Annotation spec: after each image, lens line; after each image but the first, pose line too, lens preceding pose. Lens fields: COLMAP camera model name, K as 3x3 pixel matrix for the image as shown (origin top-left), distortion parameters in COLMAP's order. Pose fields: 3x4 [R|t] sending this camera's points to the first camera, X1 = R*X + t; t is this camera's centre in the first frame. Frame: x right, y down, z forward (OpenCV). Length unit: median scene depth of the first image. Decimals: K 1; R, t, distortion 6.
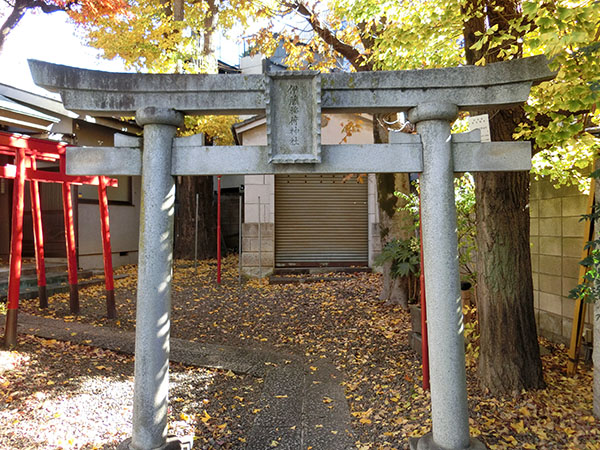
lens RADIAL K [[501.0, 0, 304.1], [0, 501.0, 227.8], [0, 0, 1]] dist [-0.005716, -0.001846]
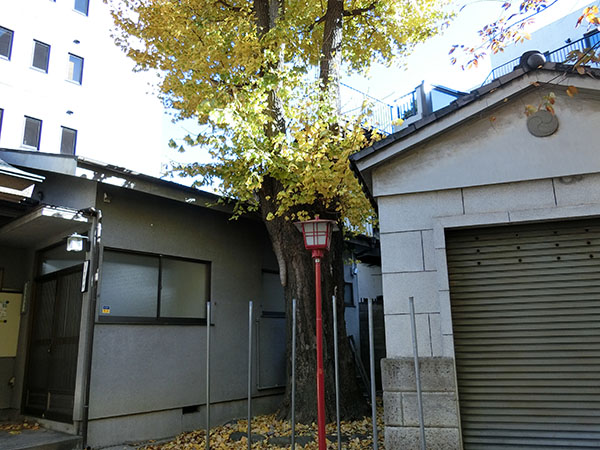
lens RADIAL K [[499.3, 0, 289.2], [0, 499.3, 226.5], [0, 0, 1]] dist [-0.012496, -0.013031]
pose [[0.926607, -0.100025, -0.362483, -0.046690], [0.015684, 0.973414, -0.228517, -0.044517], [0.375704, 0.206060, 0.903541, 1.004026]]
